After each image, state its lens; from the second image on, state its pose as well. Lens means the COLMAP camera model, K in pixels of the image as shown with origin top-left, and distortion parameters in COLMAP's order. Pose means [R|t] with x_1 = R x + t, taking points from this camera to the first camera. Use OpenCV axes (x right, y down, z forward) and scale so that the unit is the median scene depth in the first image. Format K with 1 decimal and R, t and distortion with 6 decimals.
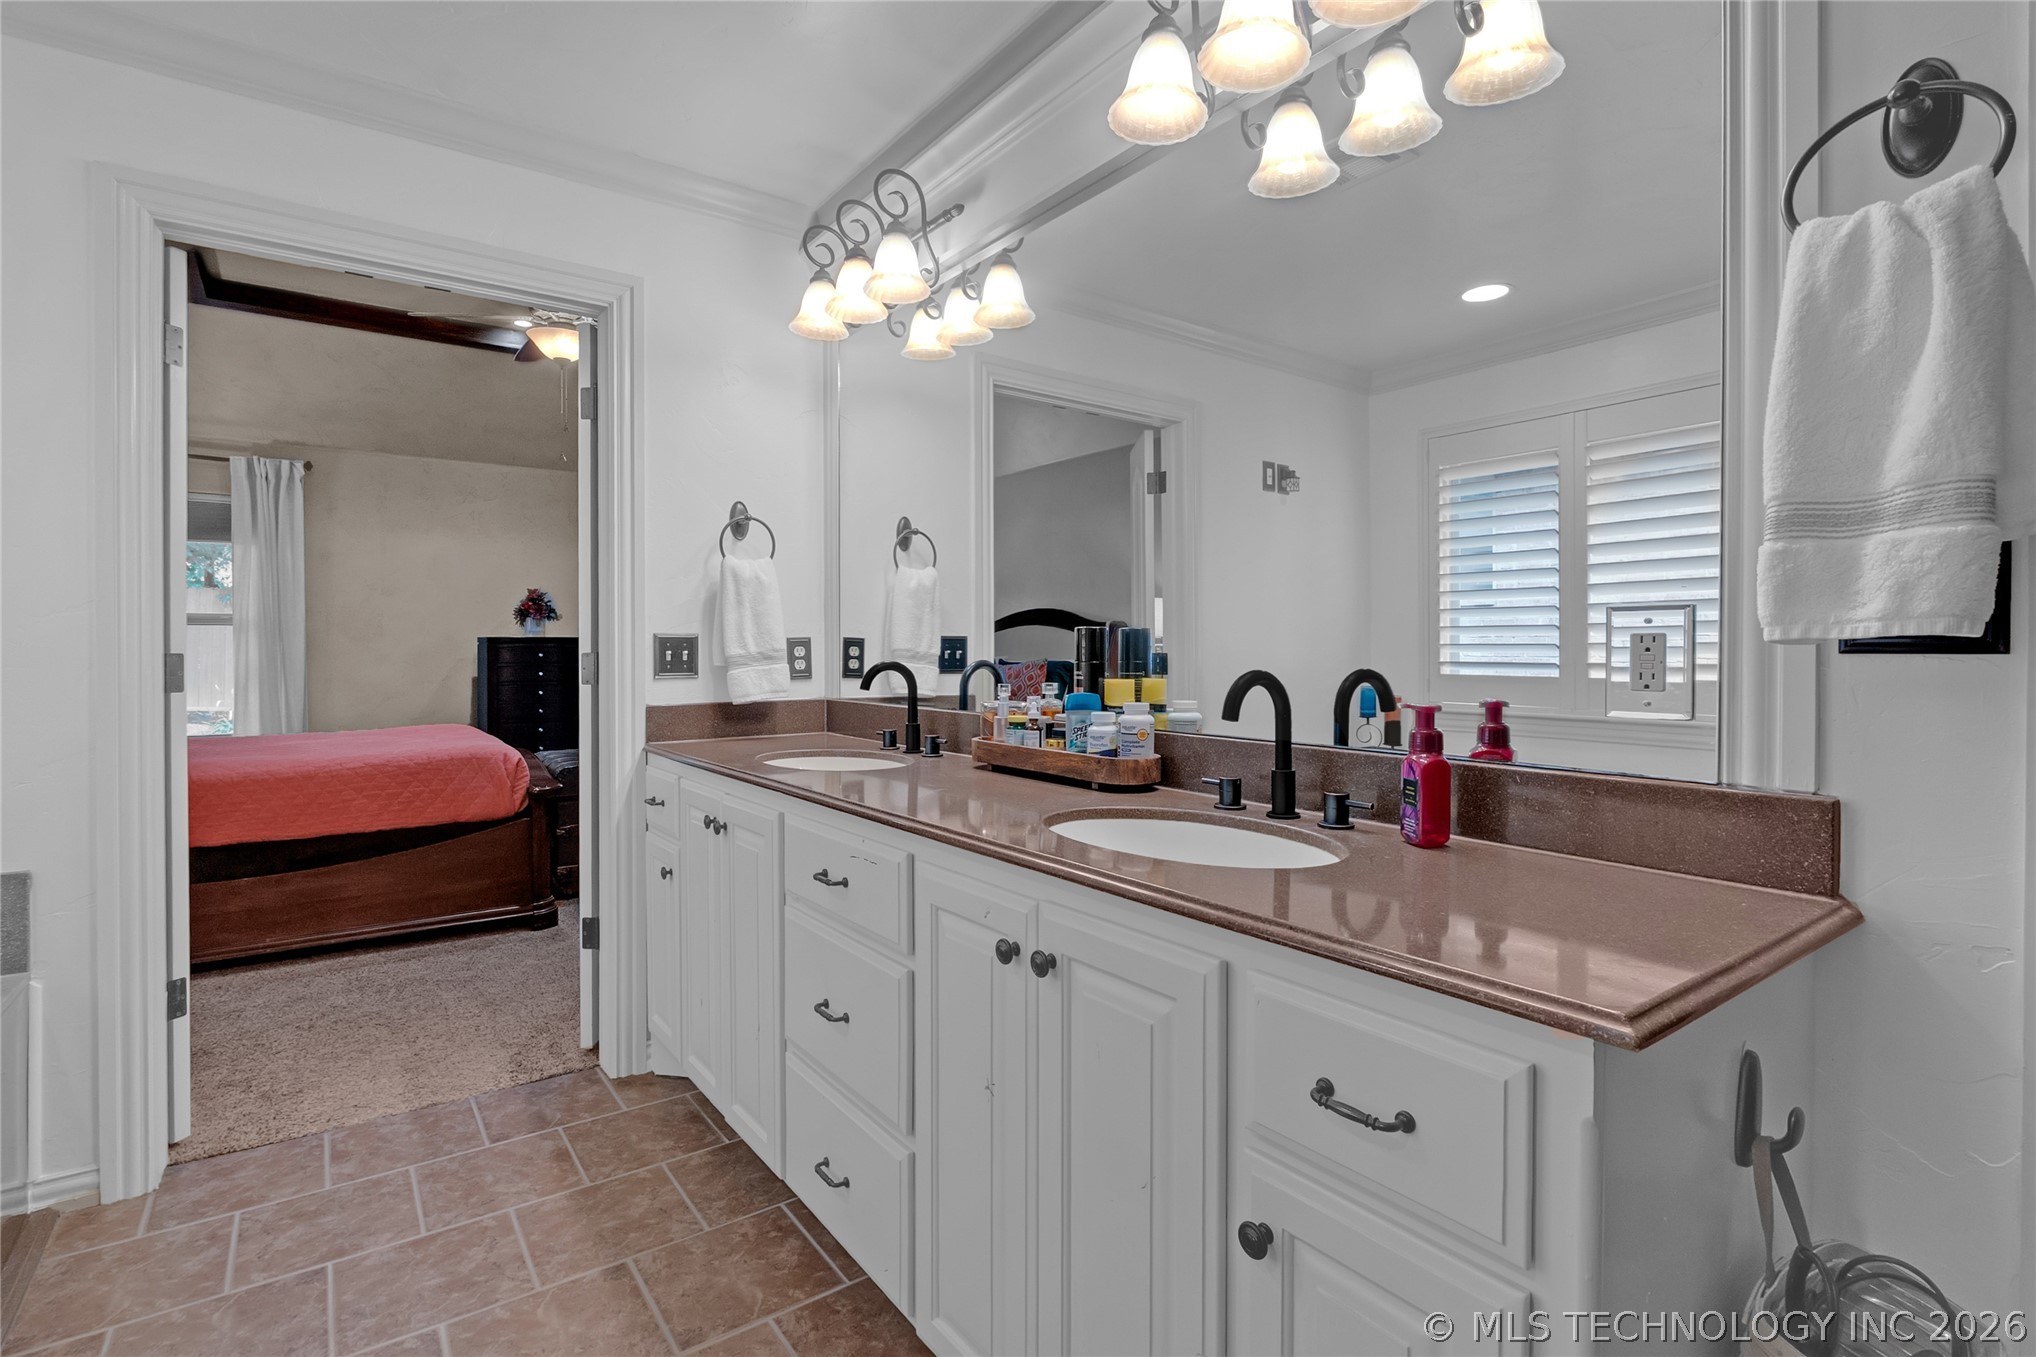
lens RADIAL K [[953.5, 0, 1025.2], [0, 953.5, 679.1], [0, 0, 1]] dist [-0.012198, 0.002820]
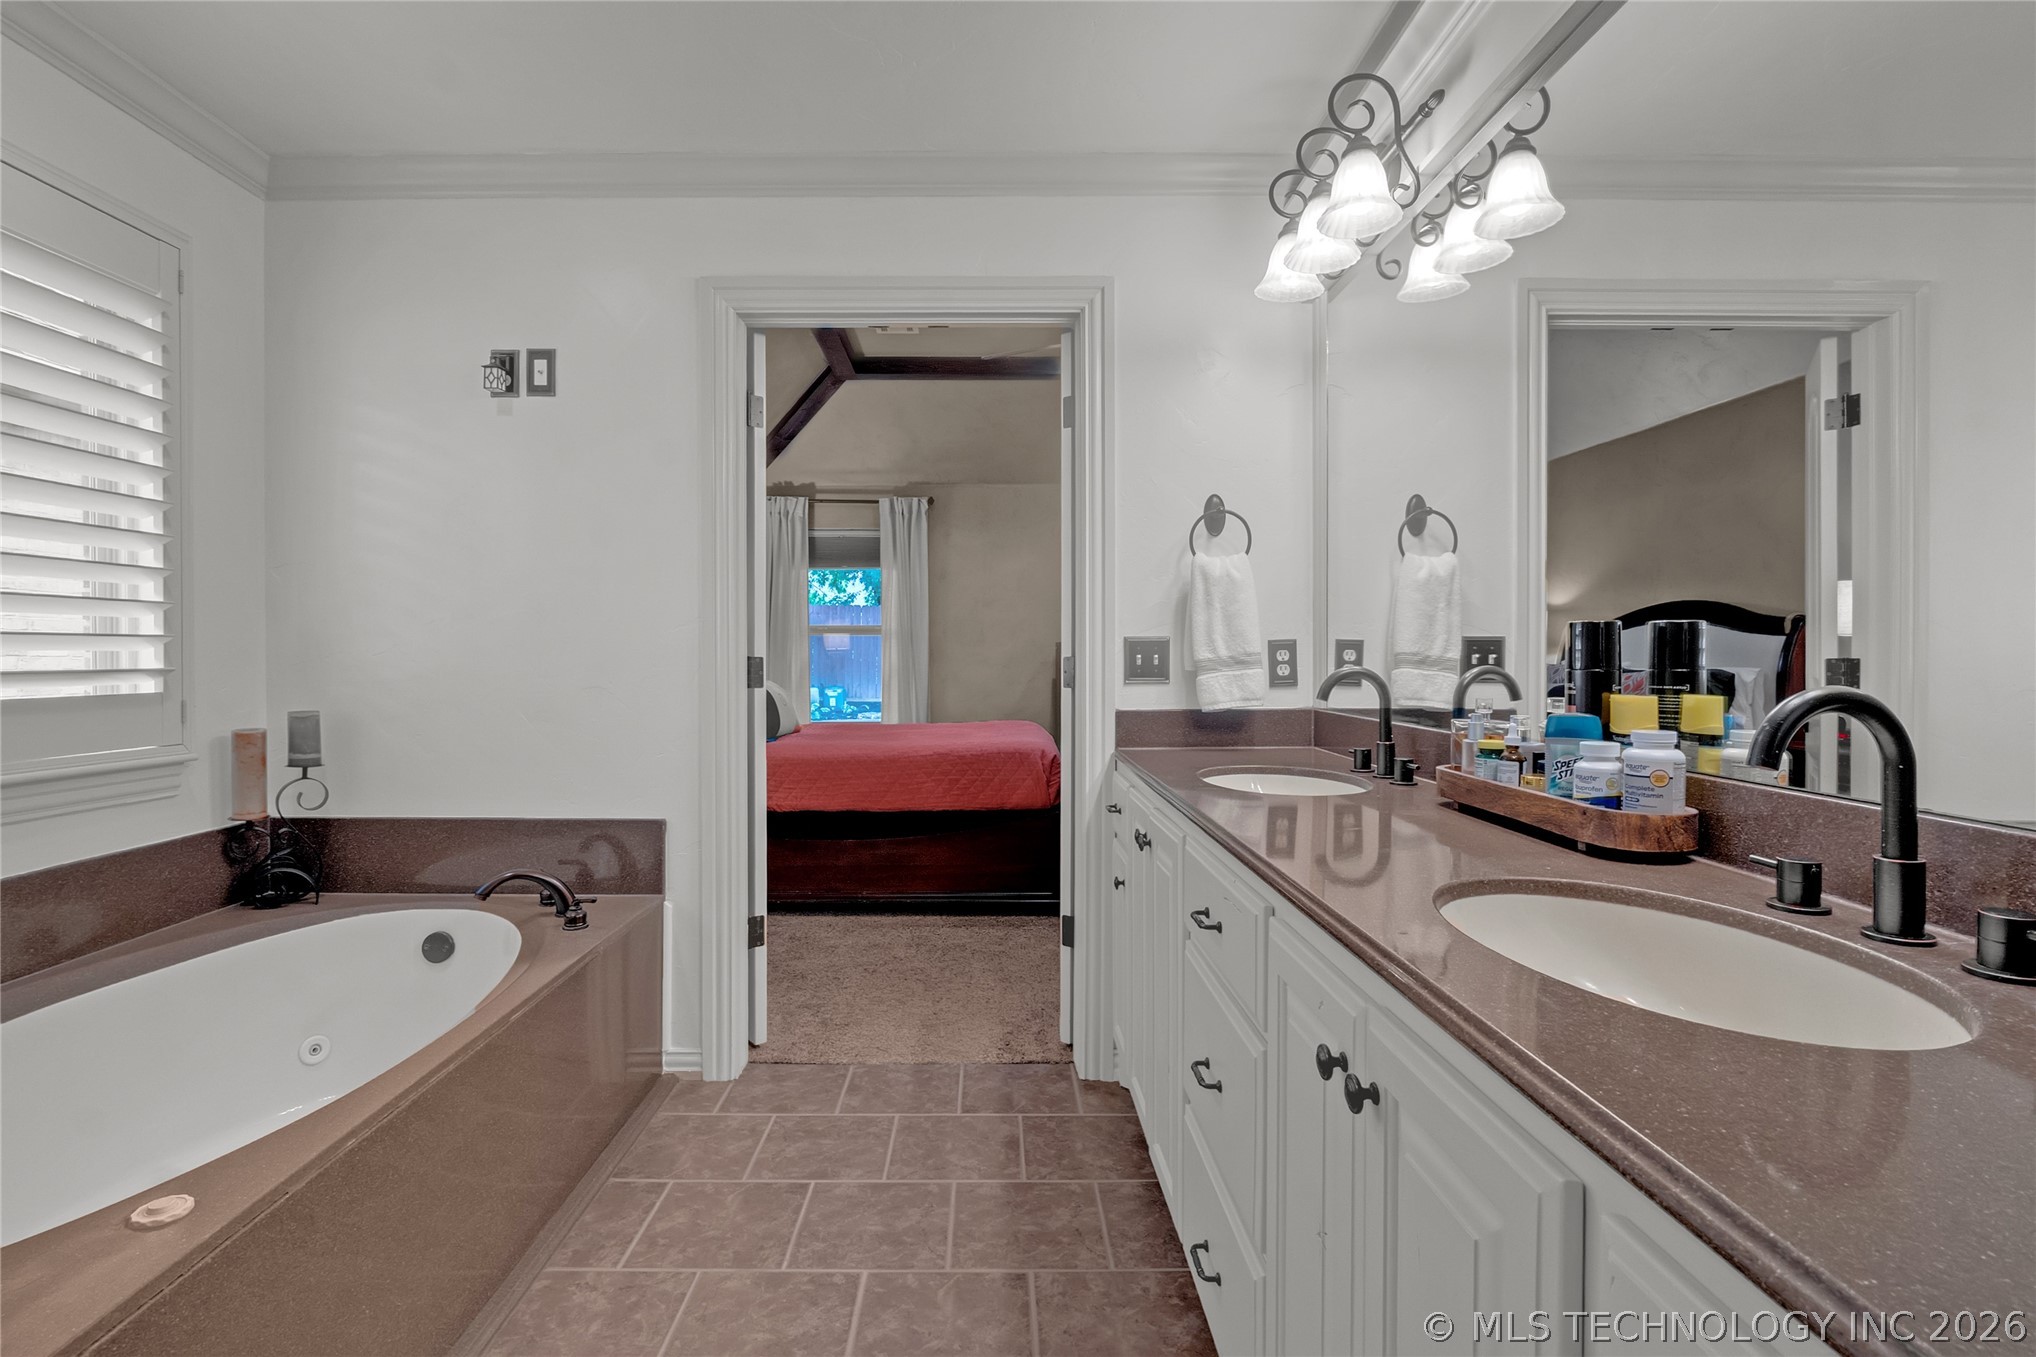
lens RADIAL K [[979.1, 0, 990.7], [0, 979.1, 684.0], [0, 0, 1]] dist [-0.010505, 0.002124]
pose [[0.809208, 0.016850, -0.587280, 0.098363], [-0.016627, 0.999845, 0.005777, -0.003331], [0.587287, 0.005090, 0.809363, 0.110227]]
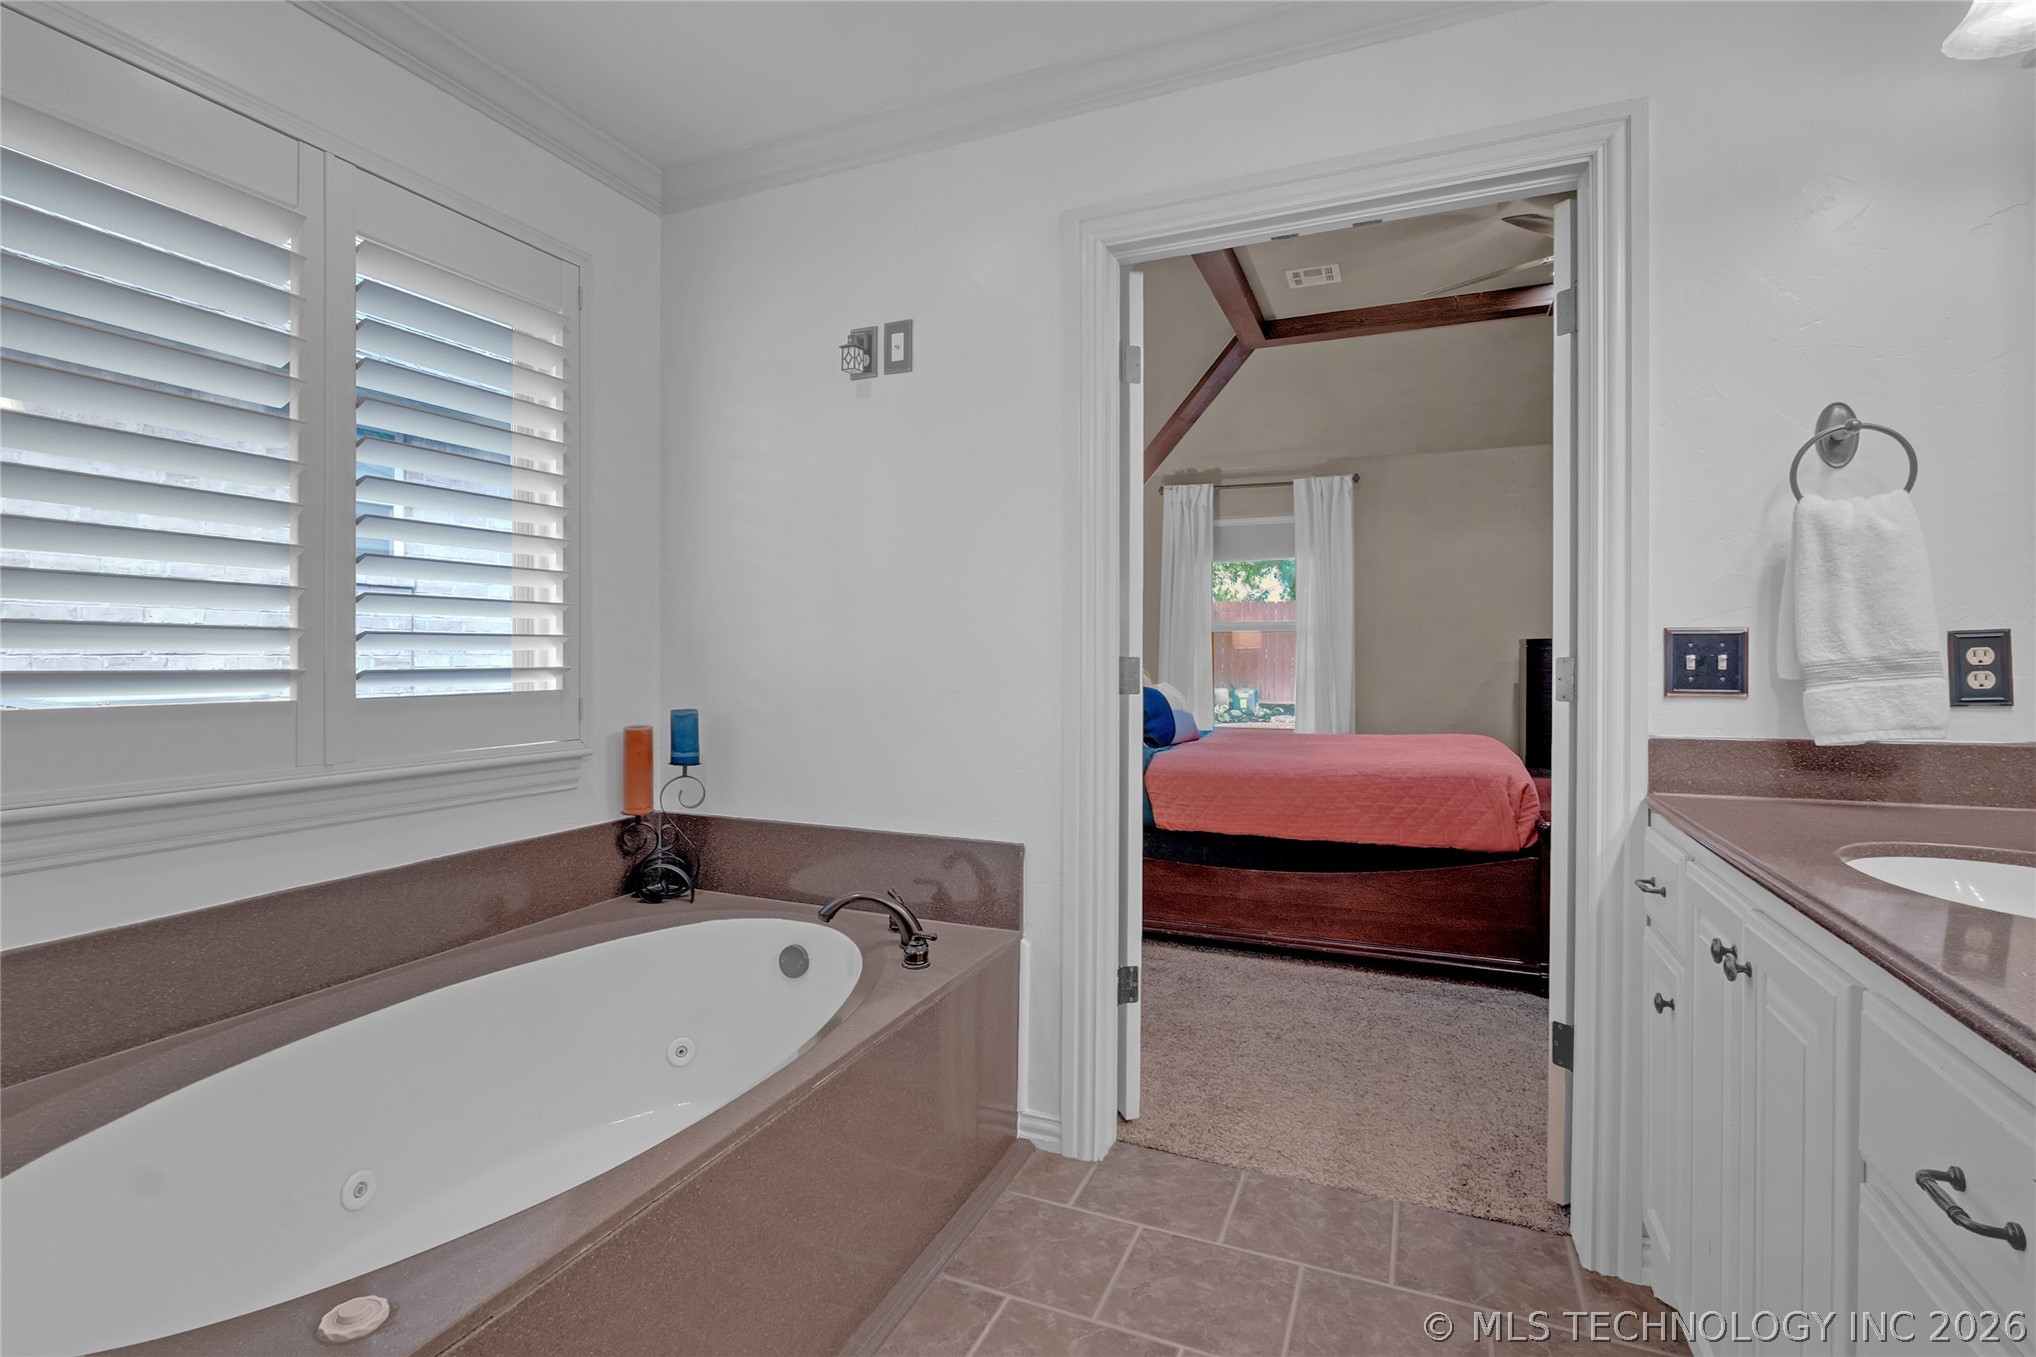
lens RADIAL K [[979.1, 0, 945.7], [0, 979.1, 660.3], [0, 0, 1]] dist [-0.010505, 0.002124]
pose [[0.465940, 0.005089, -0.884802, -0.026317], [-0.025751, 0.999638, -0.007811, -0.008233], [0.884442, 0.026424, 0.465902, 0.261898]]
